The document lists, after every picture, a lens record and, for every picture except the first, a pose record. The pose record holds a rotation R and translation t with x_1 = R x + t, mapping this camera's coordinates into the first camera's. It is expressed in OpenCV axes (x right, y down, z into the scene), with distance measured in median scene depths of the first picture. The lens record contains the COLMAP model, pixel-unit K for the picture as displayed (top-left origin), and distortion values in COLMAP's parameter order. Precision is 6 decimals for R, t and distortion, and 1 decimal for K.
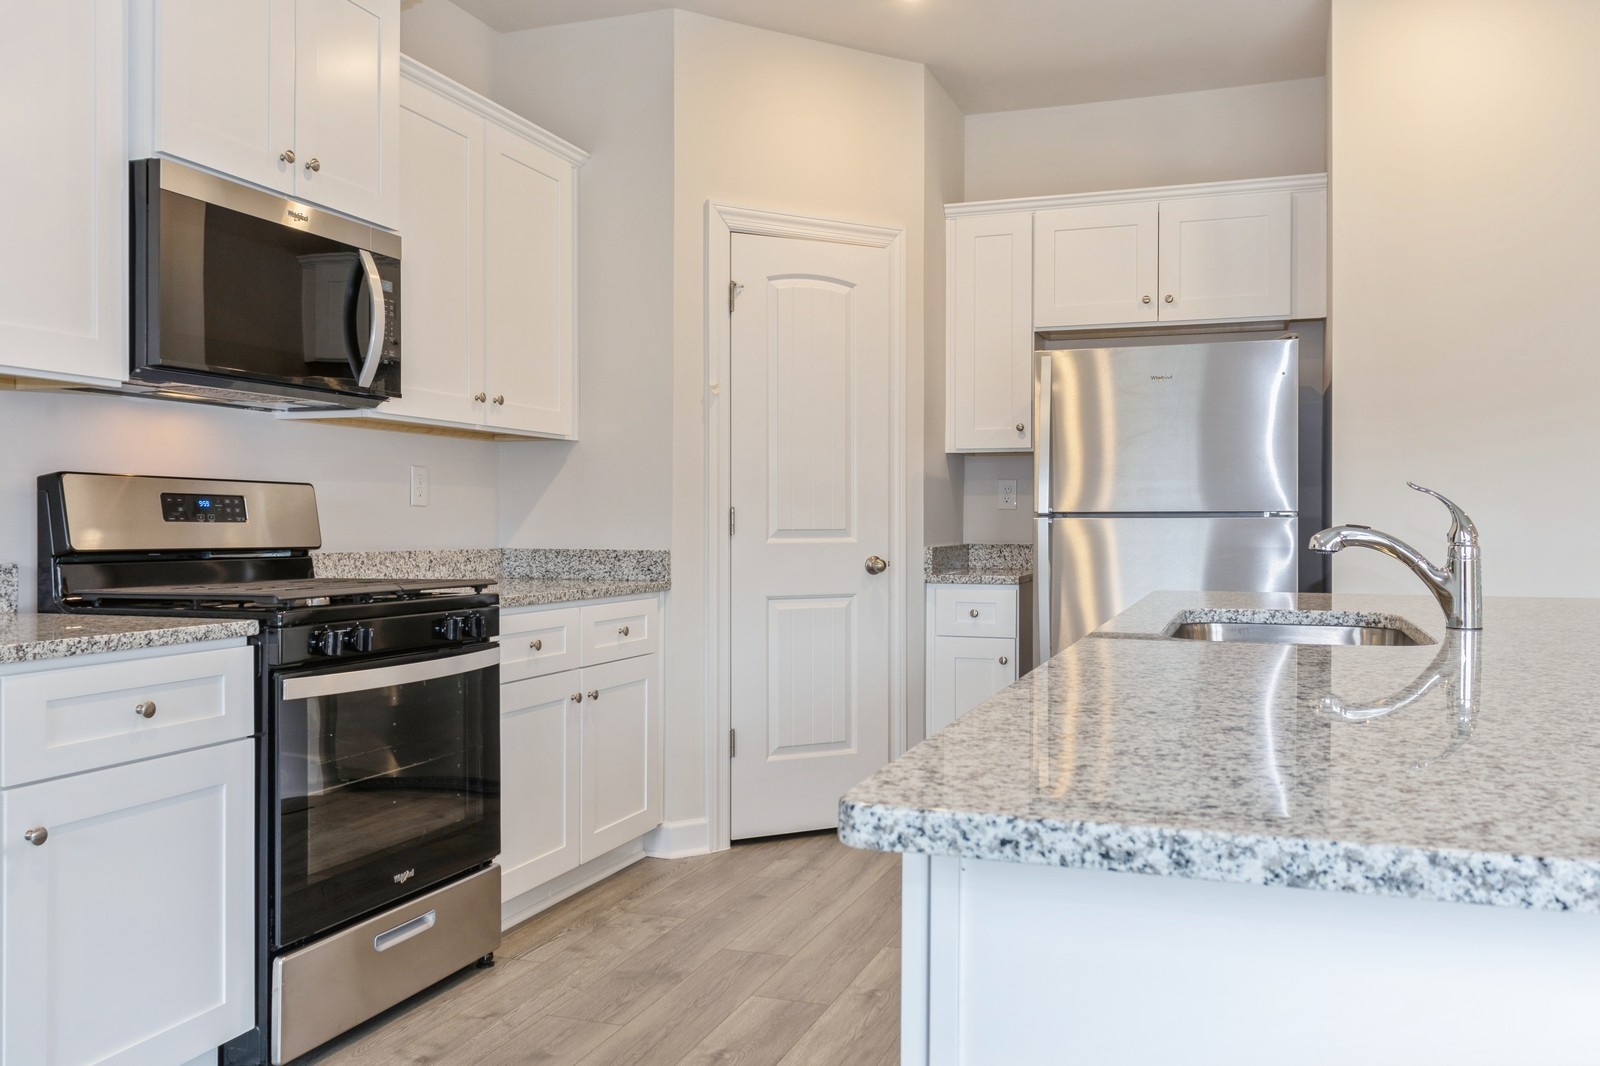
lens RADIAL K [[1291.9, 0, 786.7], [0, 1291.9, 531.6], [0, 0, 1]] dist [0.022770, -0.021648]
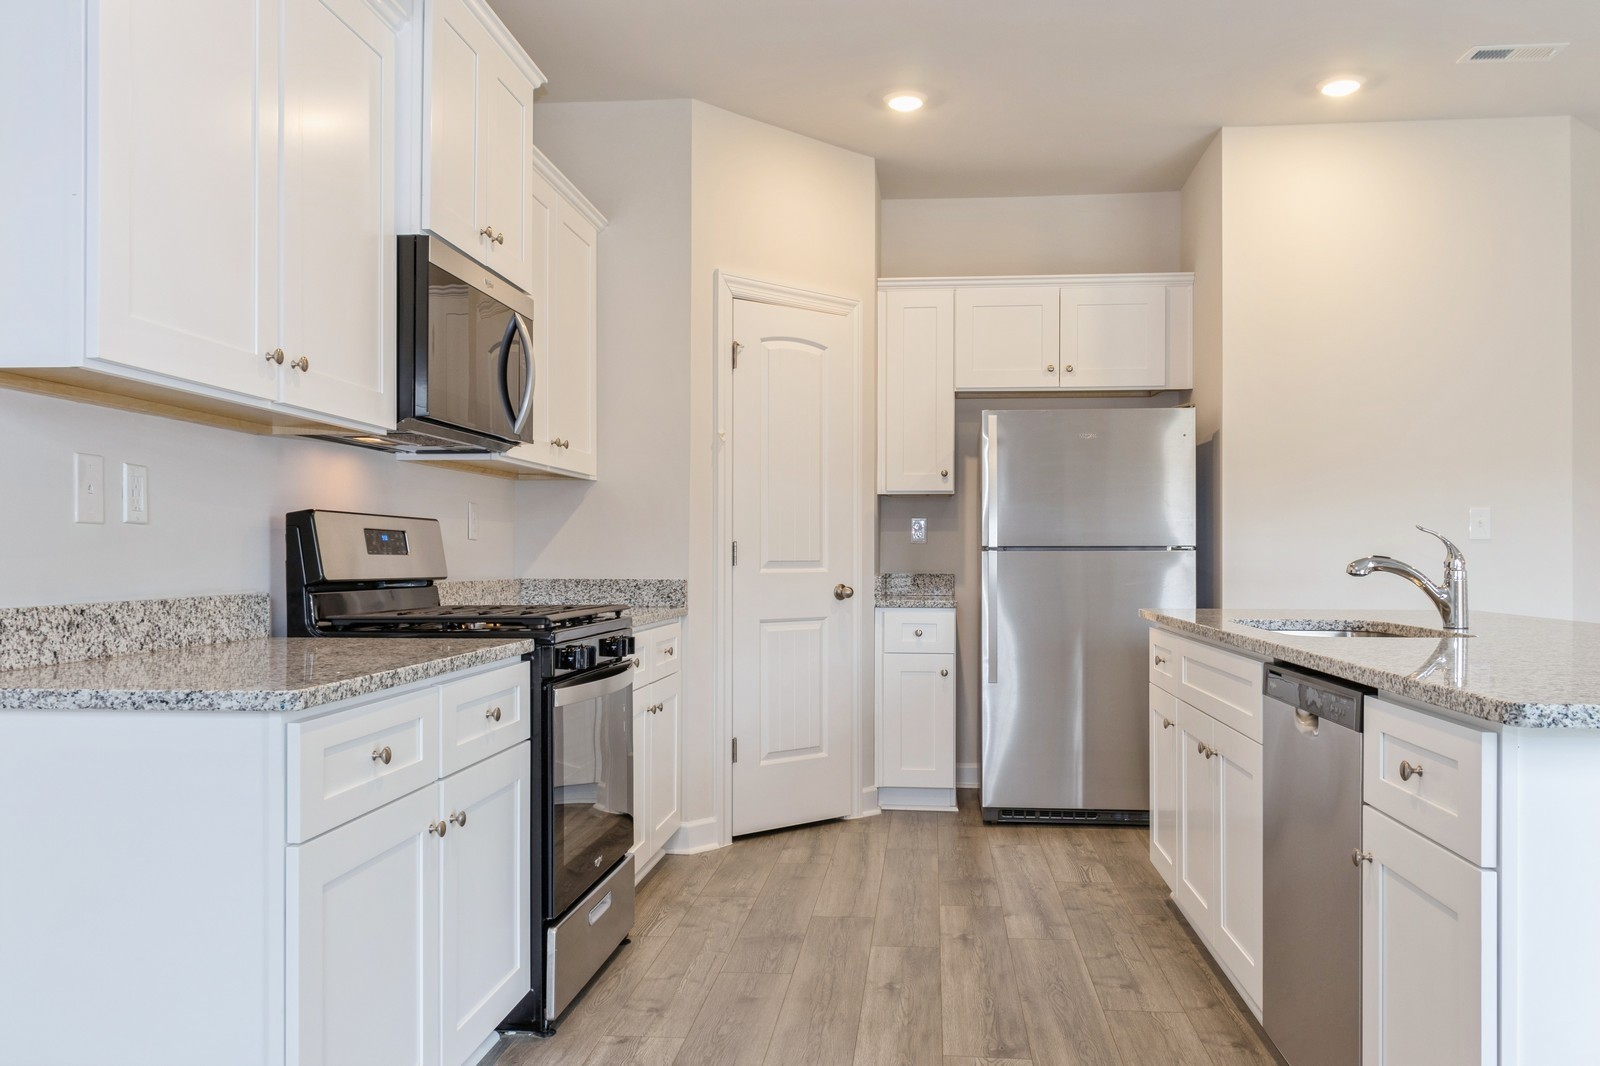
lens RADIAL K [[1291.9, 0, 790.8], [0, 1291.9, 552.5], [0, 0, 1]] dist [0.022770, -0.021648]
pose [[0.969078, -0.000202, 0.246756, -0.356483], [0.002396, 0.999960, -0.008591, 0.001052], [-0.246744, 0.008917, 0.969040, -0.139241]]
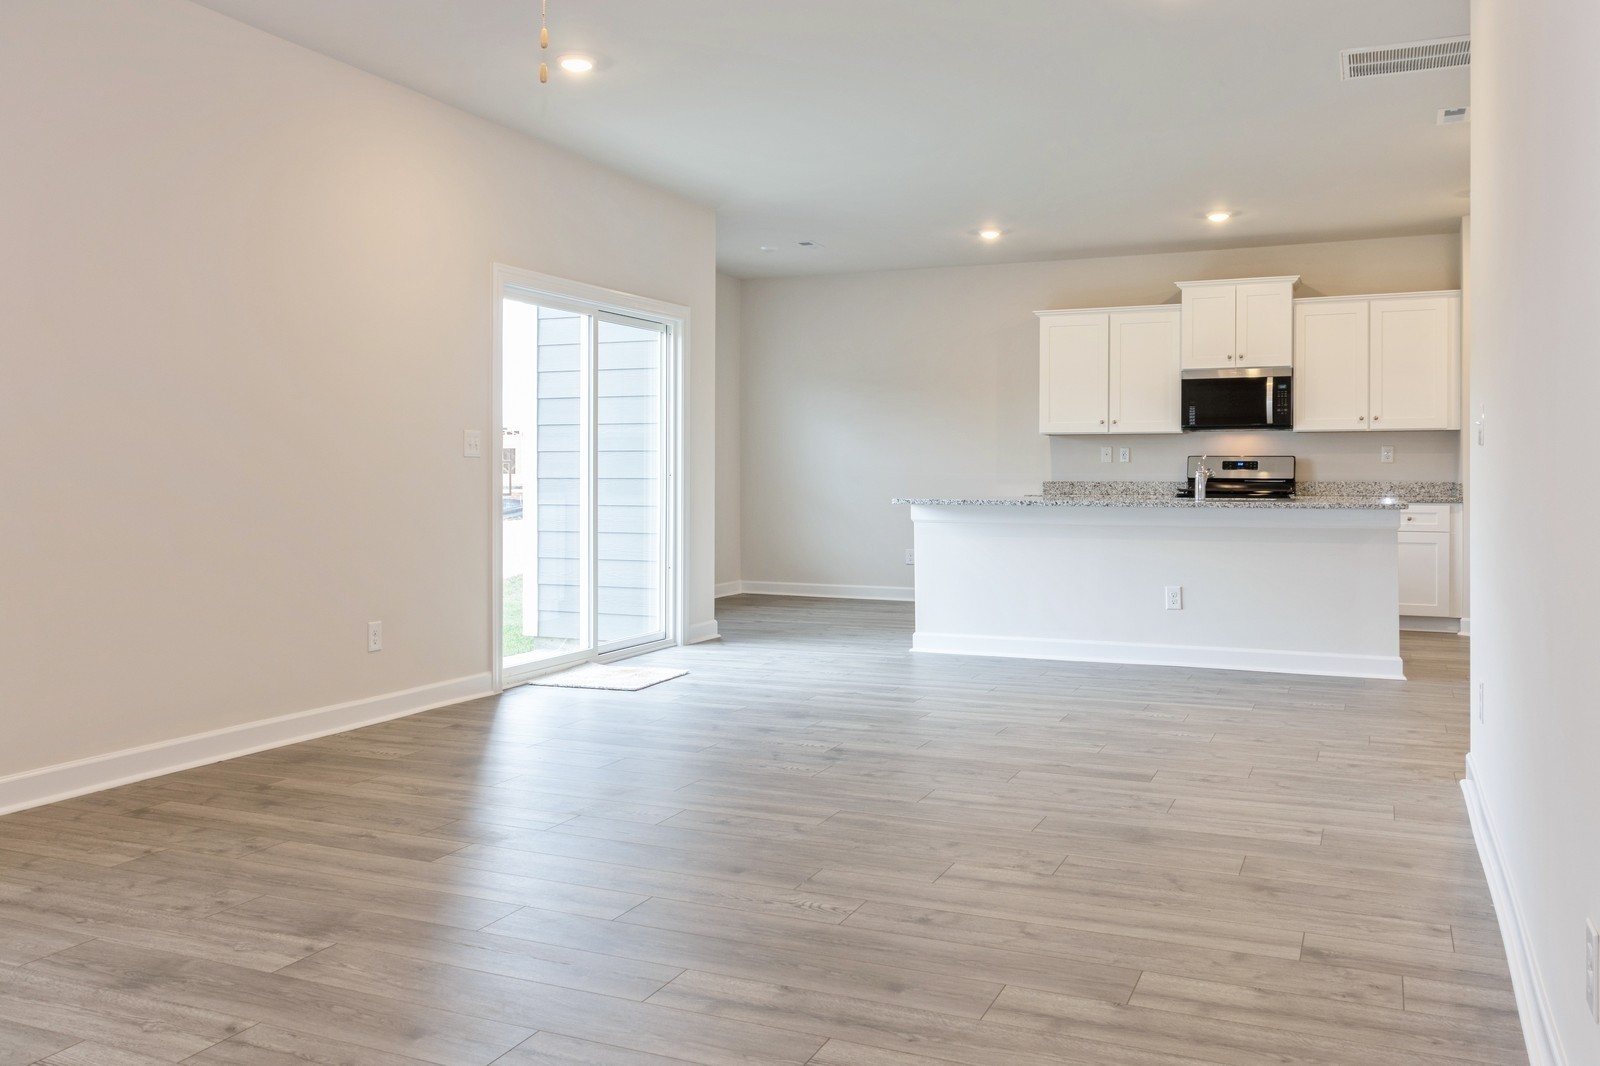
lens RADIAL K [[1291.9, 0, 790.0], [0, 1291.9, 458.6], [0, 0, 1]] dist [0.022770, -0.021648]
pose [[-0.083575, -0.012764, -0.996420, 2.559911], [-0.009828, 0.999880, -0.011984, 0.012736], [0.996453, 0.008791, -0.083690, 0.159135]]
